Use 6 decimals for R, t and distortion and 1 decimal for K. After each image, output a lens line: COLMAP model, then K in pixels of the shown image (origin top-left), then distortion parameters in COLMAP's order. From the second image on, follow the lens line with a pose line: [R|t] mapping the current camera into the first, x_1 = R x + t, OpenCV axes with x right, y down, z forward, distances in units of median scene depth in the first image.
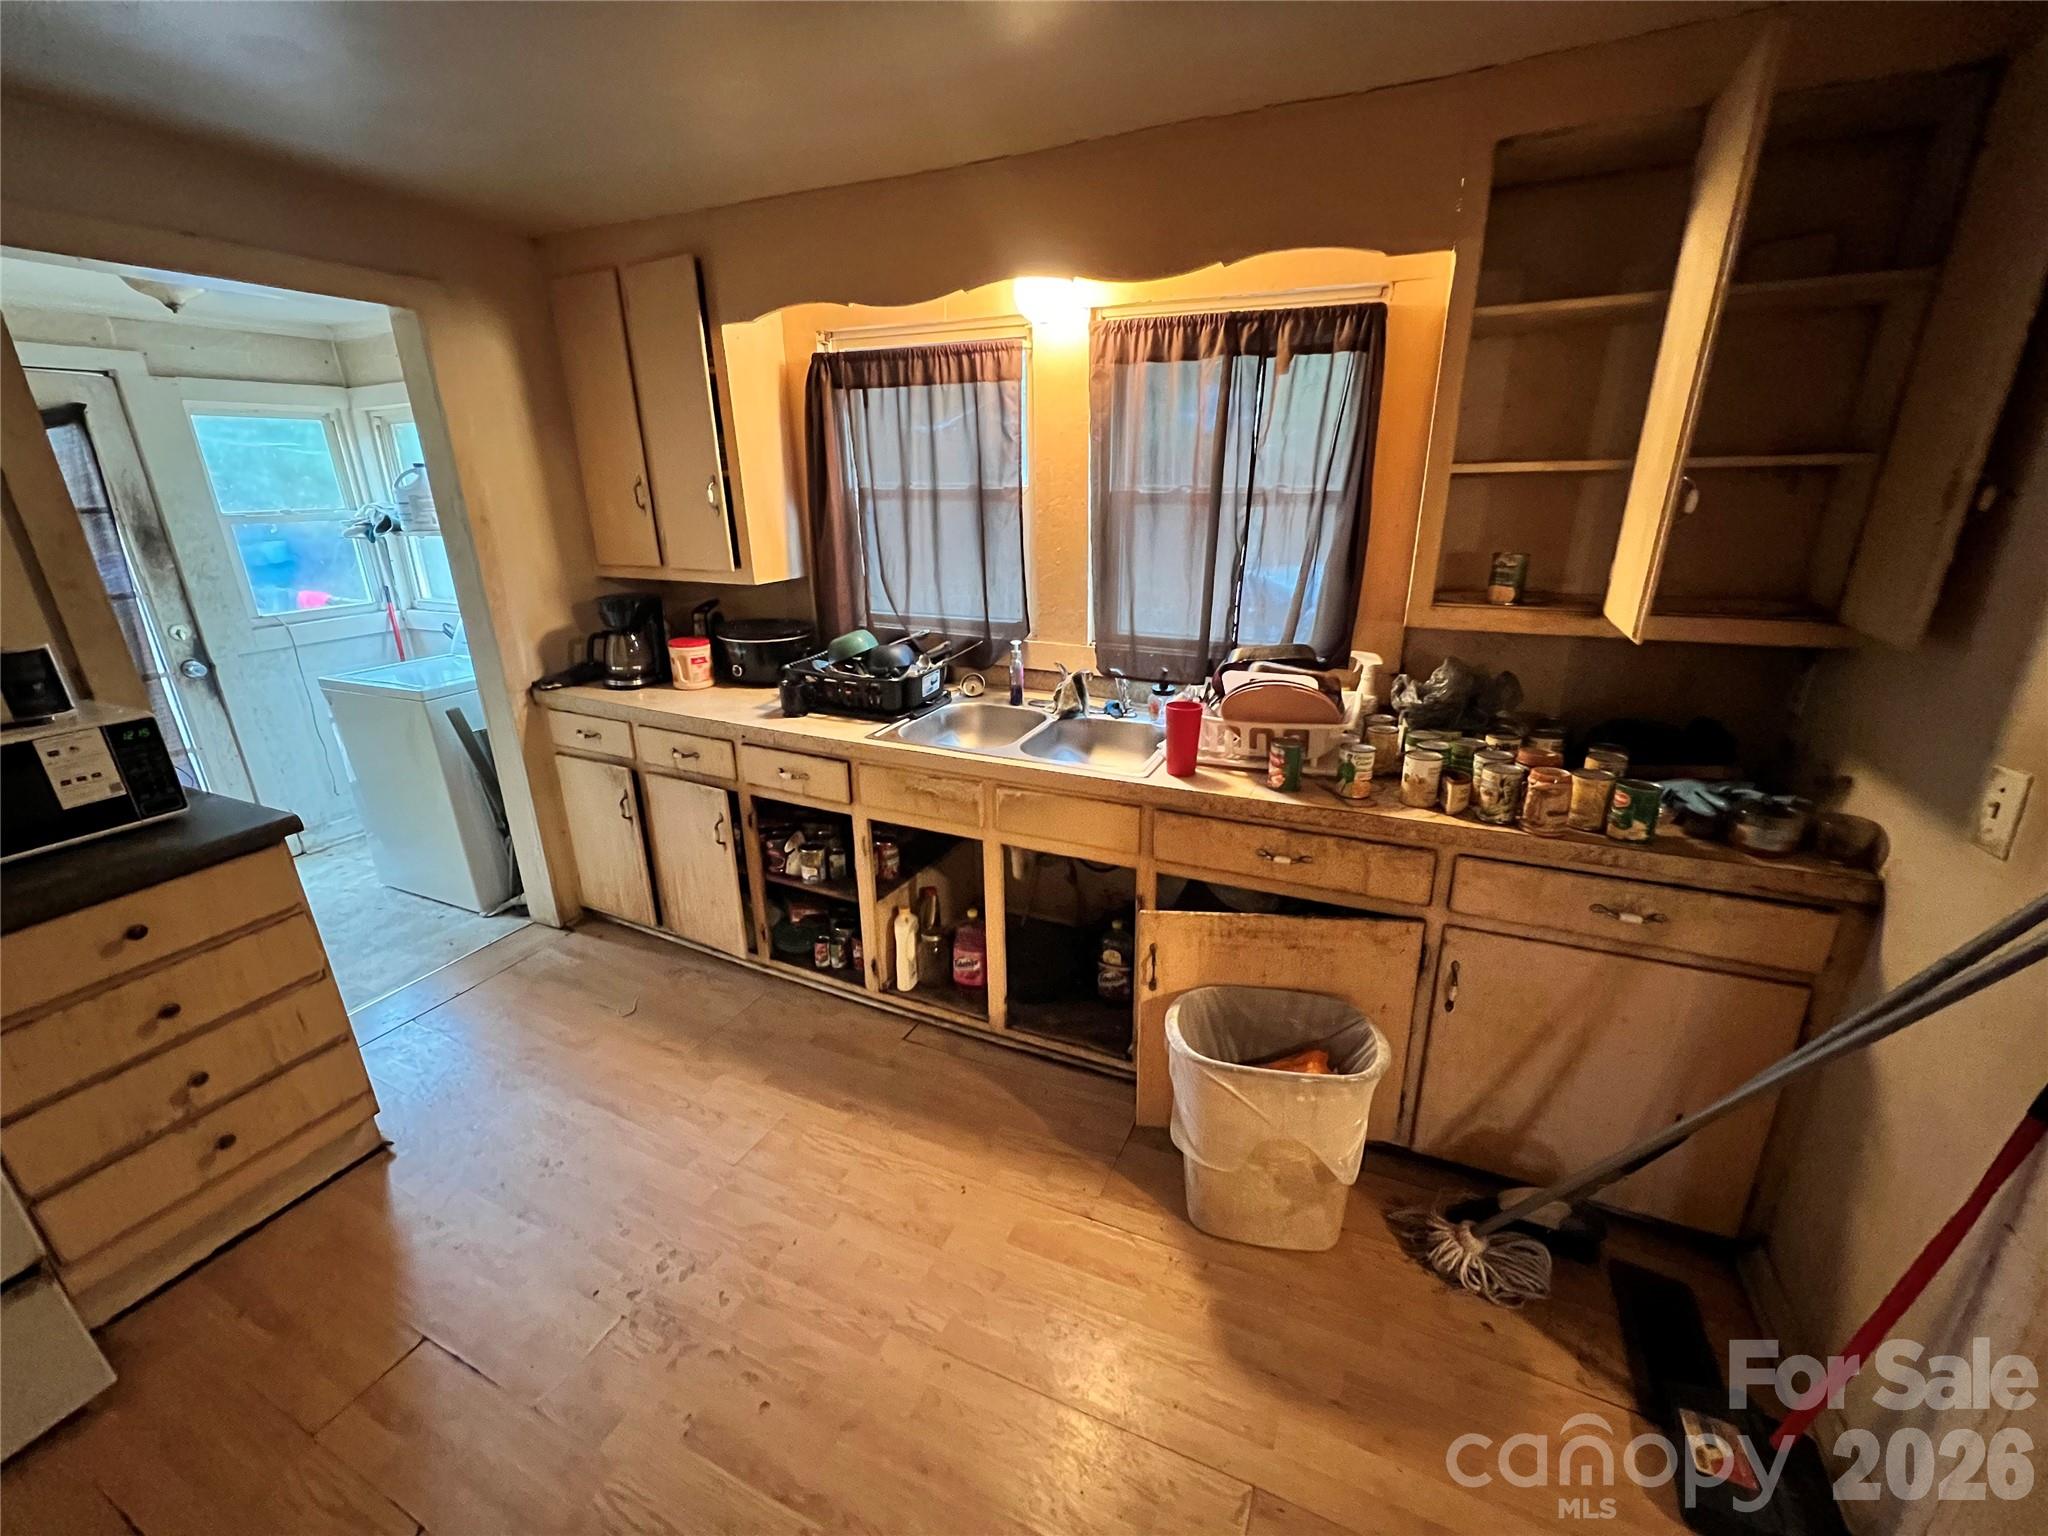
lens RADIAL K [[825.7, 0, 1023.2], [0, 825.7, 765.1], [0, 0, 1]] dist [-0.000501, 0.000312]
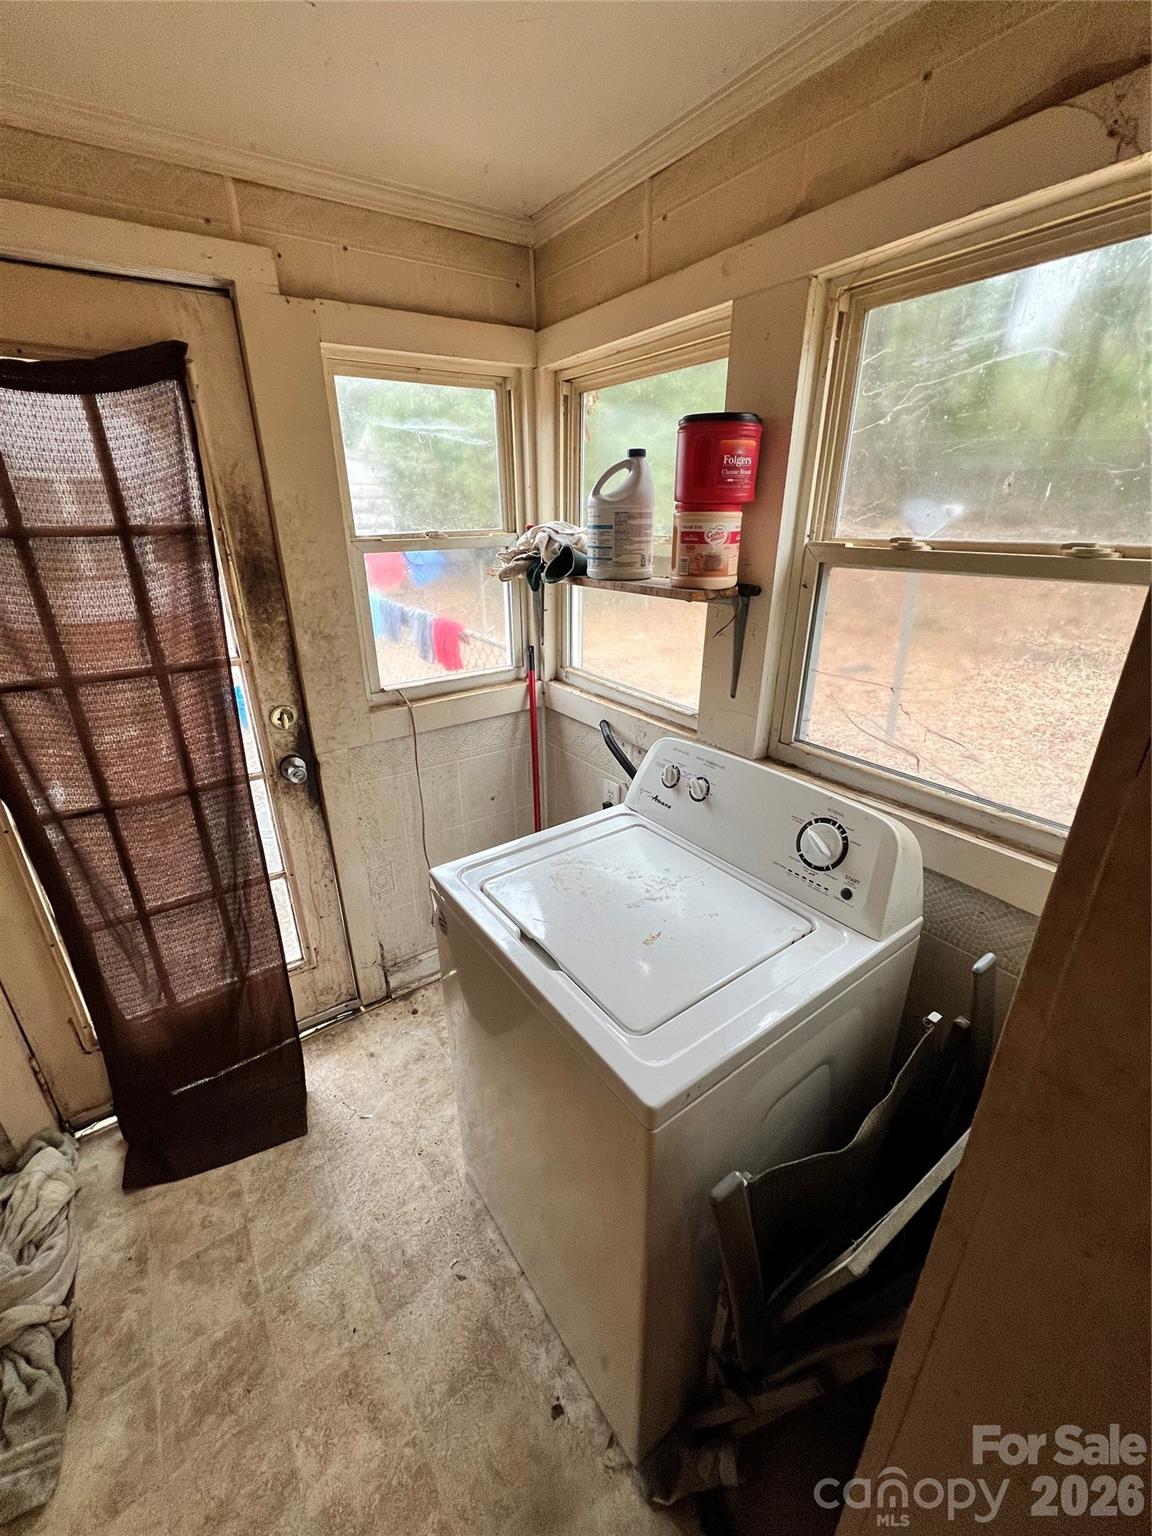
lens RADIAL K [[619.2, 0, 578.2], [0, 619.2, 762.0], [0, 0, 1]] dist [-0.000501, 0.000312]
pose [[0.874438, 0.193349, -0.444943, -0.600610], [-0.162675, 0.980910, 0.106550, -0.224402], [0.457050, -0.020790, 0.889198, 0.683673]]
